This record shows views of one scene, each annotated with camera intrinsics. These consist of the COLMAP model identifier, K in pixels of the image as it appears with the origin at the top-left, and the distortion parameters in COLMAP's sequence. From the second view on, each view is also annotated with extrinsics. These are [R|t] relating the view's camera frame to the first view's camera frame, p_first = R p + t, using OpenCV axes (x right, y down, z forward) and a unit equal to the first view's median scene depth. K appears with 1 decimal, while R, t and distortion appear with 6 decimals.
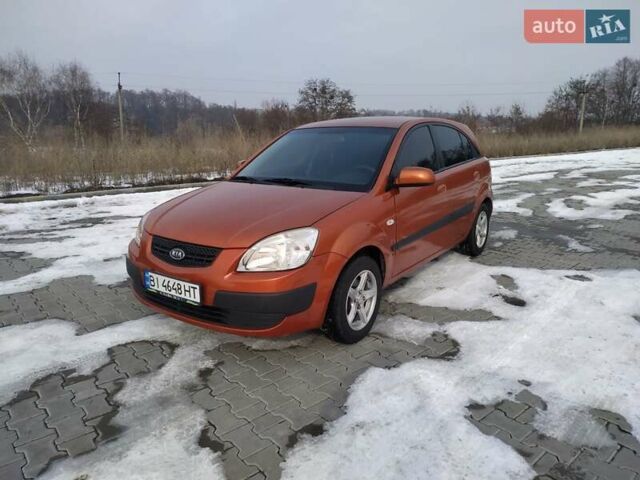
lens RADIAL K [[462.0, 0, 320.0], [0, 462.0, 240.0], [0, 0, 1]] dist [-0.001197, 0.001483]
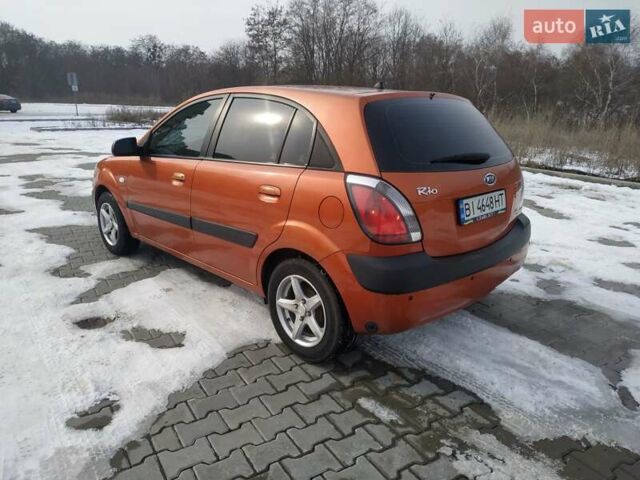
lens RADIAL K [[457.6, 0, 323.7], [0, 457.6, 241.2], [0, 0, 1]] dist [0.002047, -0.004742]
pose [[-0.153517, 0.292842, -0.943757, 1.229918], [-0.248107, 0.913059, 0.323675, -0.406559], [0.956491, 0.283842, -0.067514, 1.608364]]
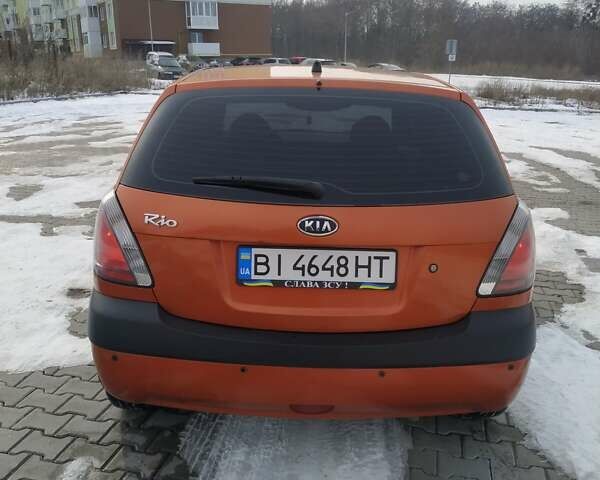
lens RADIAL K [[586.3, 0, 300.0], [0, 586.3, 240.0], [0, 0, 1]] dist [0.005451, -0.014532]
pose [[-0.802241, 0.161224, -0.574819, 0.798000], [-0.158622, 0.870673, 0.465583, -0.580037], [0.575543, 0.464688, -0.672916, 2.179574]]
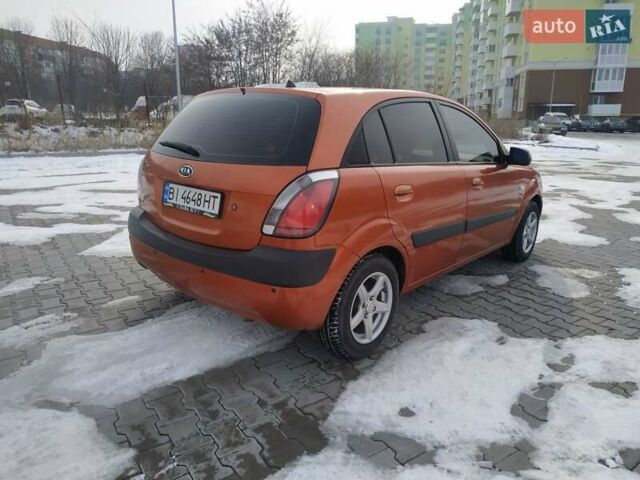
lens RADIAL K [[462.0, 0, 320.0], [0, 462.0, 240.0], [0, 0, 1]] dist [-0.001197, 0.001483]
pose [[-0.996145, -0.034021, 0.080860, 0.161996], [0.008859, 0.878015, 0.478552, -0.585175], [-0.087277, 0.477423, -0.874328, 2.486818]]
